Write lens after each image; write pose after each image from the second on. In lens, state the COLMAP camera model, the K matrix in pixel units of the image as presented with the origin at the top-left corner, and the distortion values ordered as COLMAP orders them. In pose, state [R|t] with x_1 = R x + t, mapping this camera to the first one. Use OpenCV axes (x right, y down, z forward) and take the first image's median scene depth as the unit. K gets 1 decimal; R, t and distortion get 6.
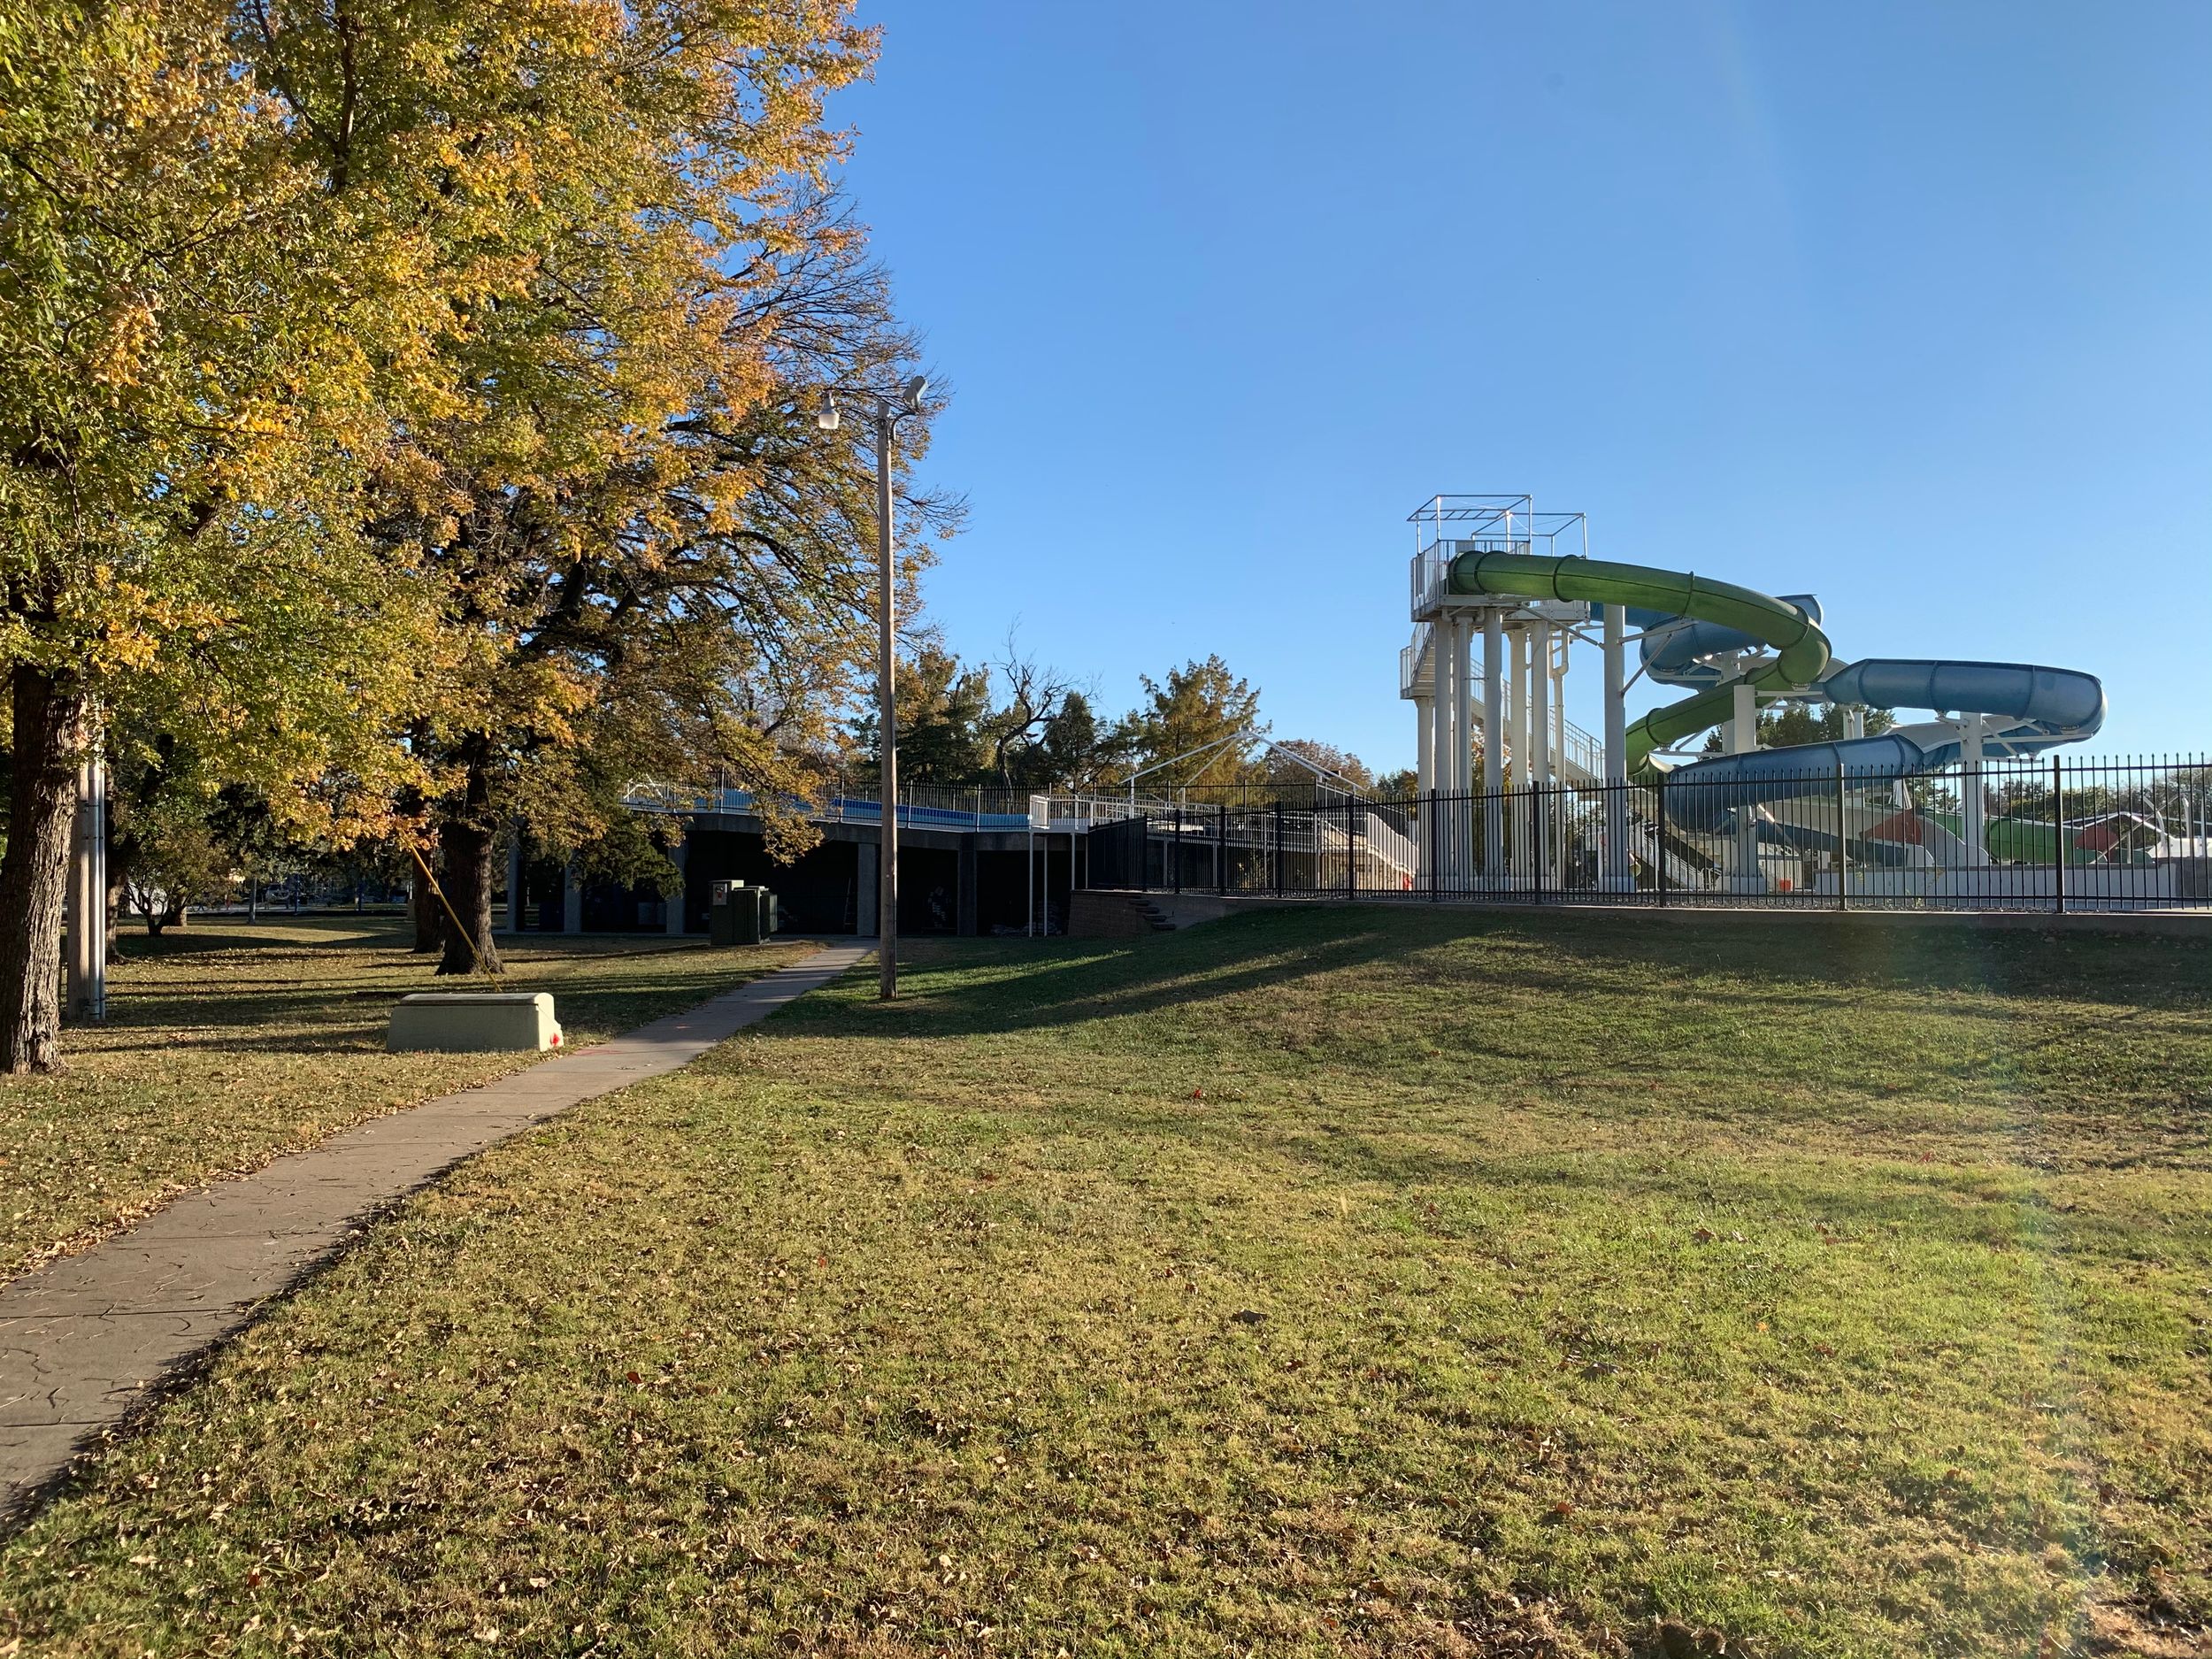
lens RADIAL K [[1670.1, 0, 1108.4], [0, 1670.1, 834.4], [0, 0, 1]] dist [-0.000603, -0.000794]
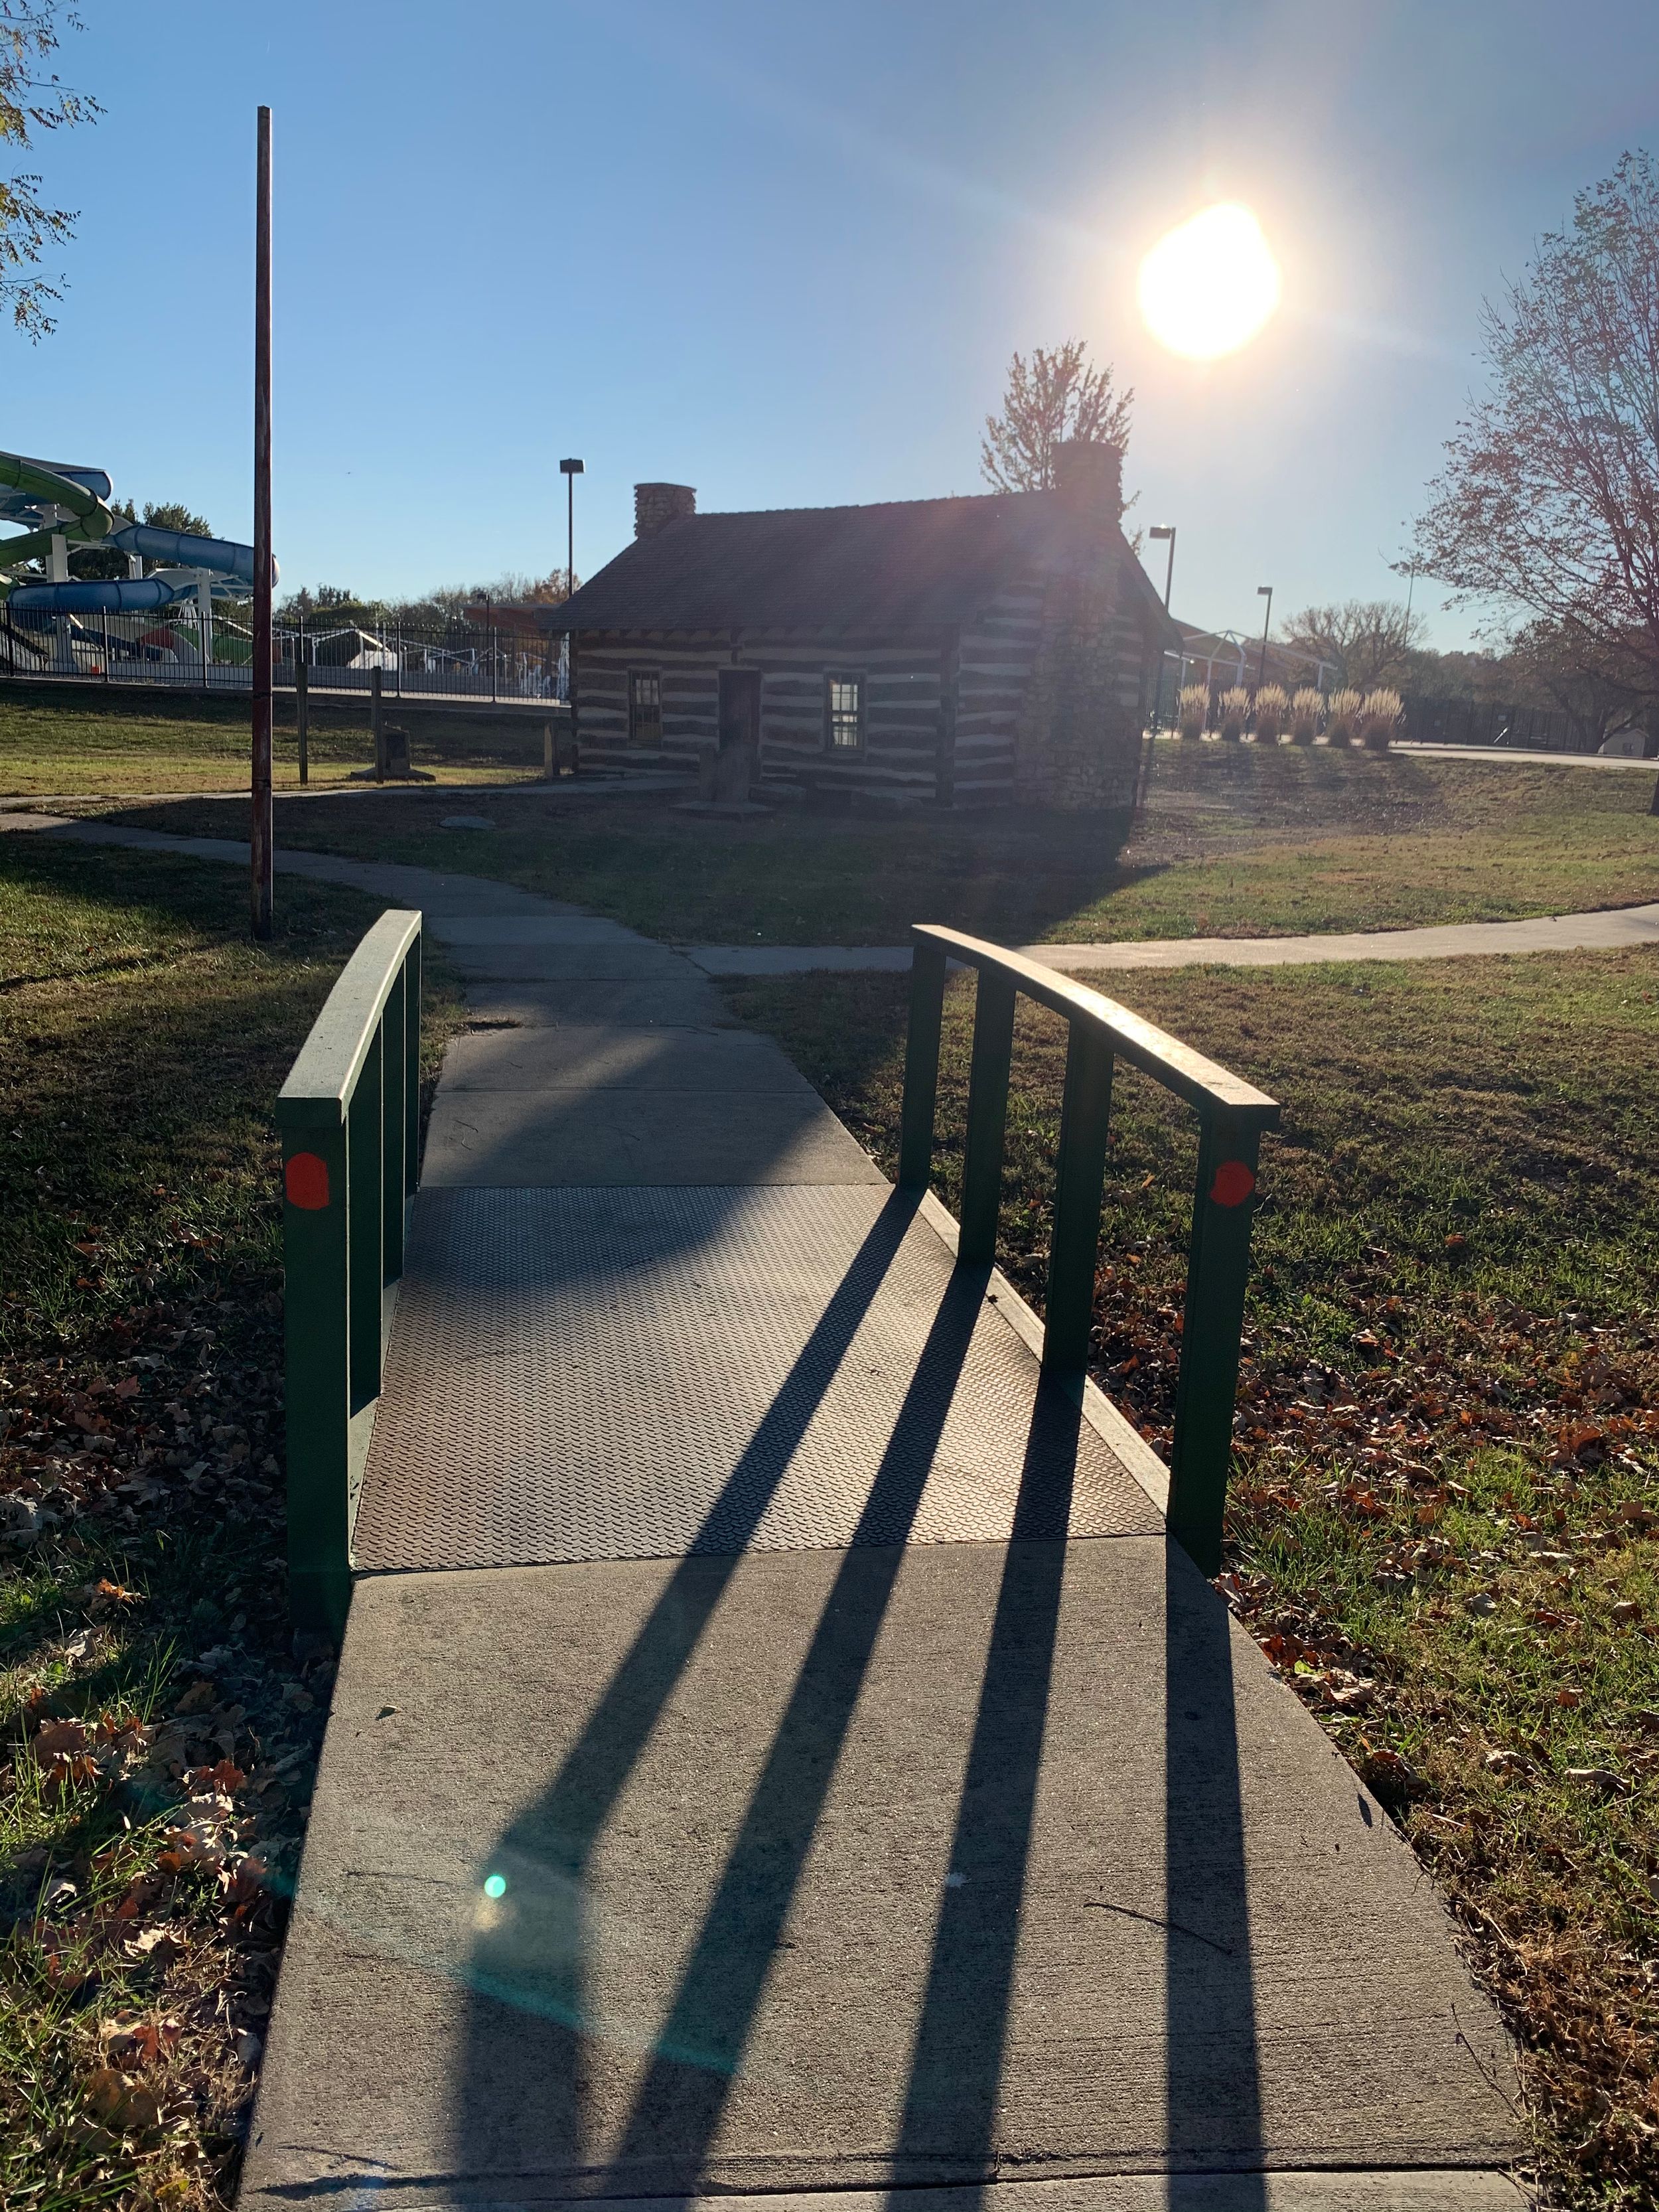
lens RADIAL K [[1670.0, 0, 836.9], [0, 1670.0, 1110.8], [0, 0, 1]] dist [-0.000603, -0.000794]
pose [[0.717033, -0.124552, 0.685821, -0.231142], [-0.072455, 0.965258, 0.251054, -0.014624], [-0.693263, -0.229705, 0.683097, -0.683392]]
